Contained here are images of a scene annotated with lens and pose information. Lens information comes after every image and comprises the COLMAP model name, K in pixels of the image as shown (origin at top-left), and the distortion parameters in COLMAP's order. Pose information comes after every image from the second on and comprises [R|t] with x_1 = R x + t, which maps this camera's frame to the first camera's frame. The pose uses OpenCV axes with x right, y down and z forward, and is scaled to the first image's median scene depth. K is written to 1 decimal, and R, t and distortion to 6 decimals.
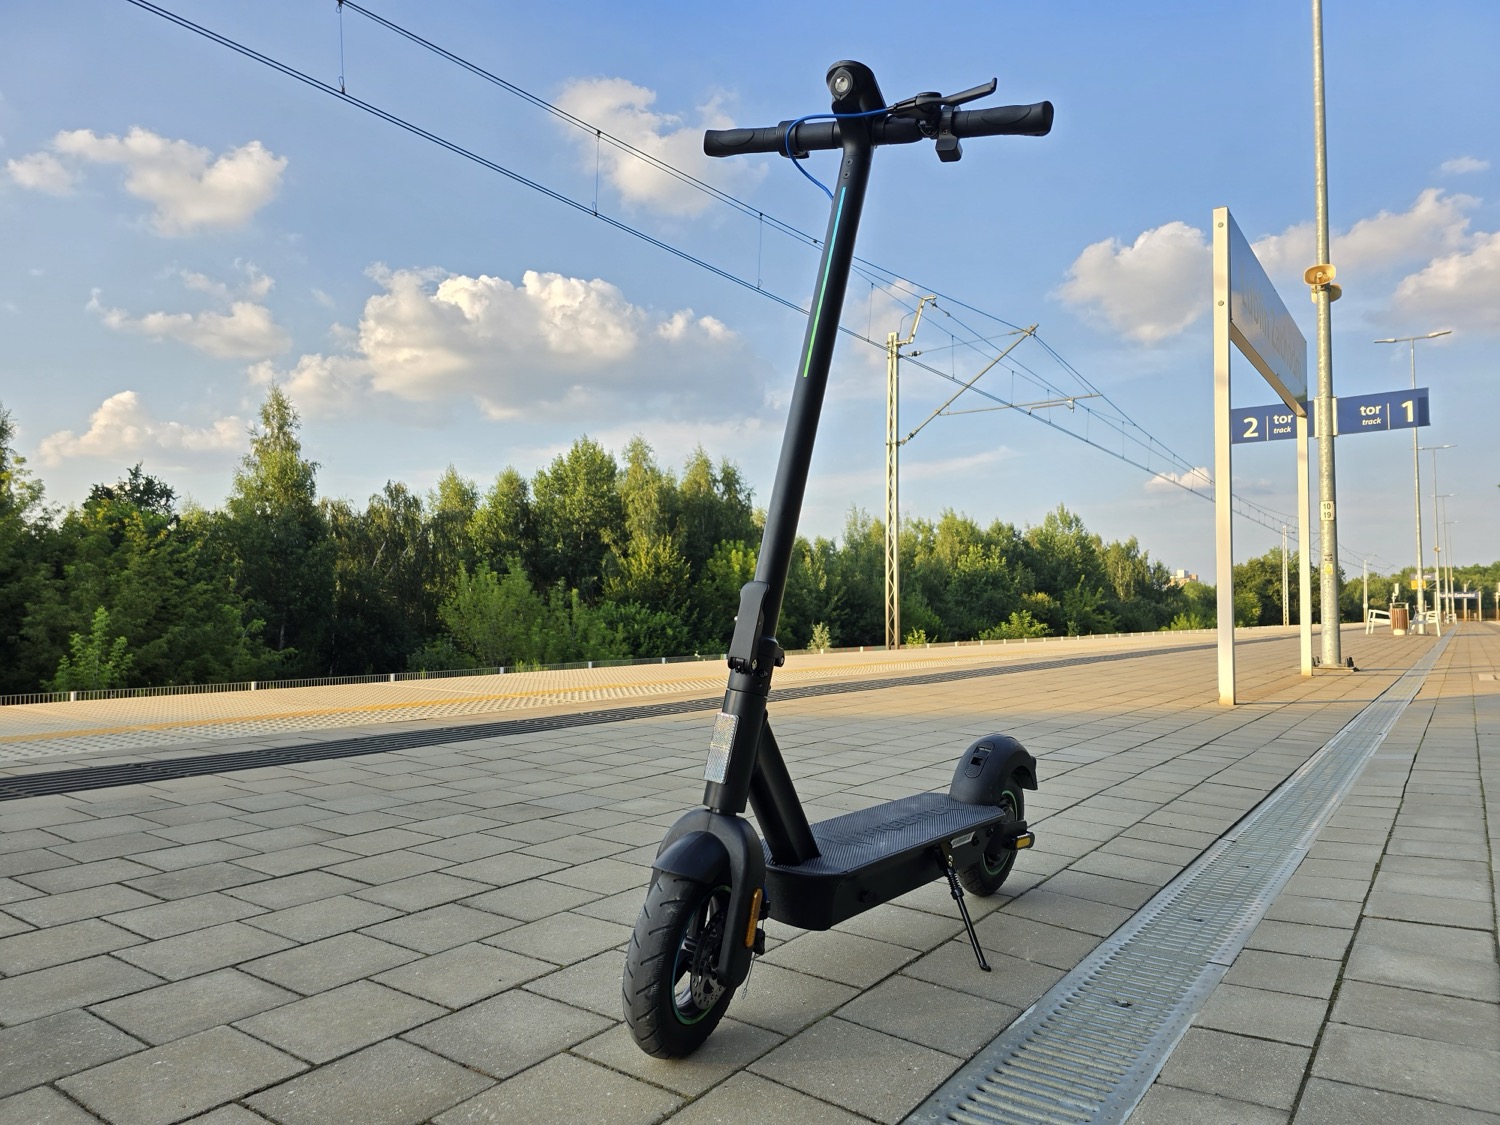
lens RADIAL K [[1003.8, 0, 750.0], [0, 1003.8, 562.5], [0, 0, 1]] dist [0.033253, -0.039442]
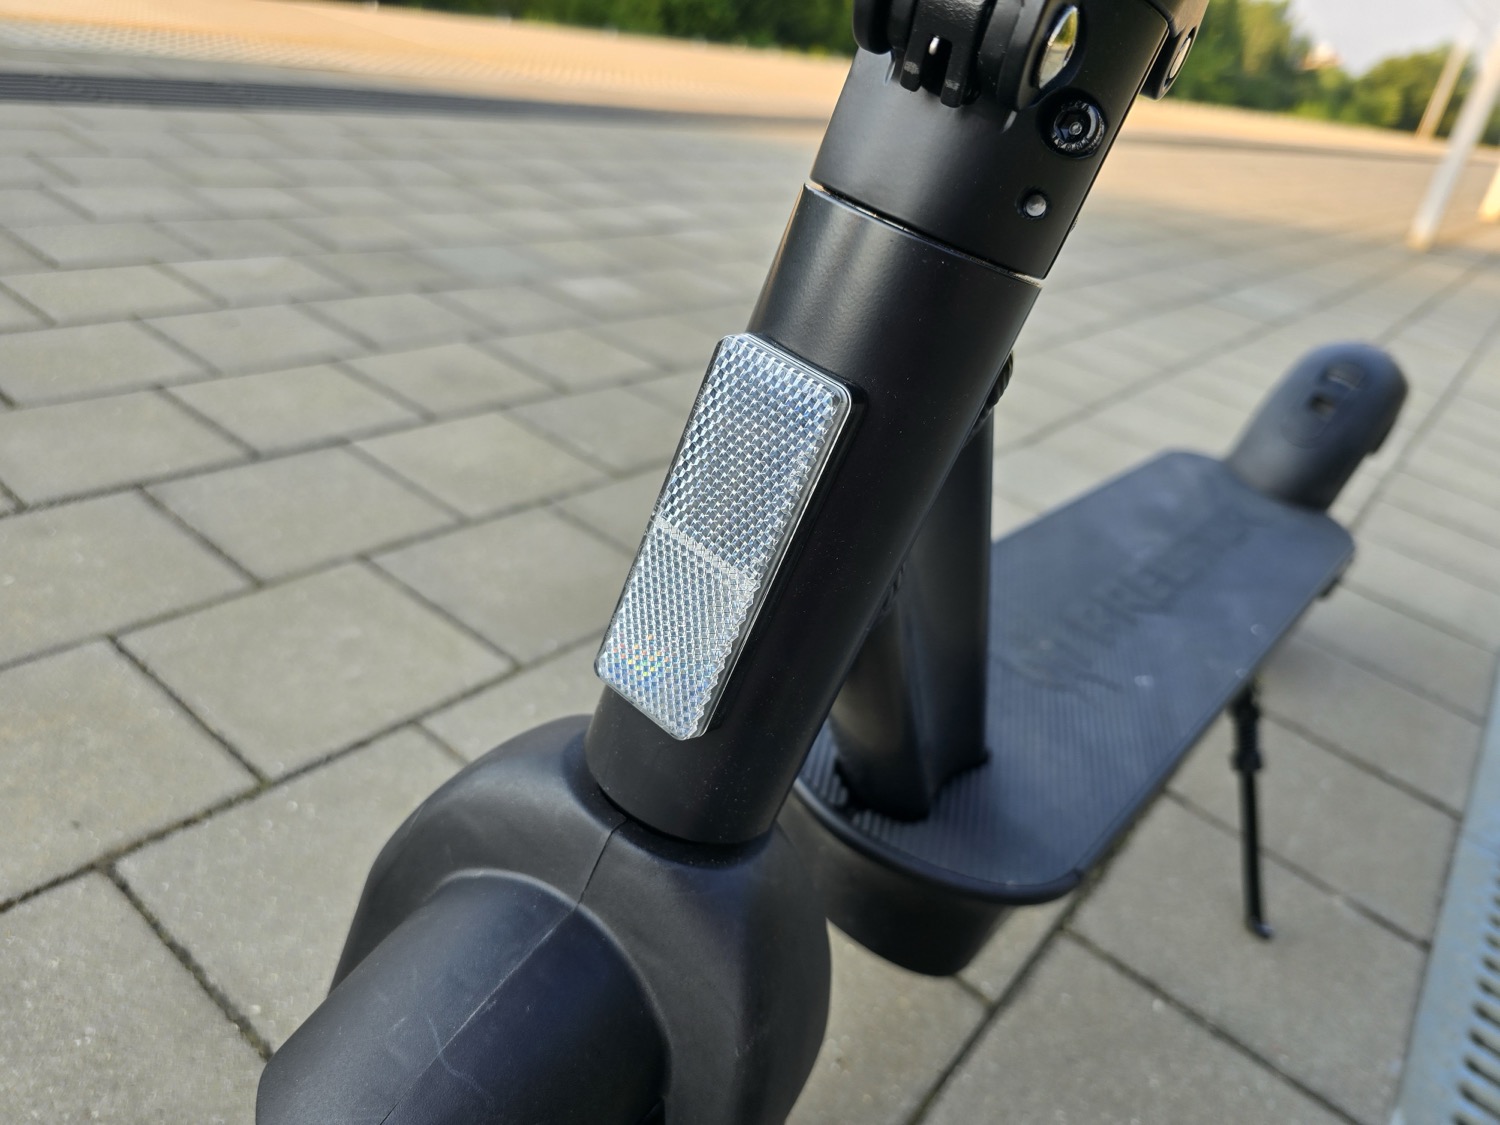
lens RADIAL K [[1003.8, 0, 750.0], [0, 1003.8, 562.5], [0, 0, 1]] dist [0.033253, -0.039442]
pose [[0.985049, 0.167321, 0.041010, -0.021211], [-0.163874, 0.836655, 0.522641, 0.071571], [0.053137, -0.521547, 0.851566, 0.618239]]
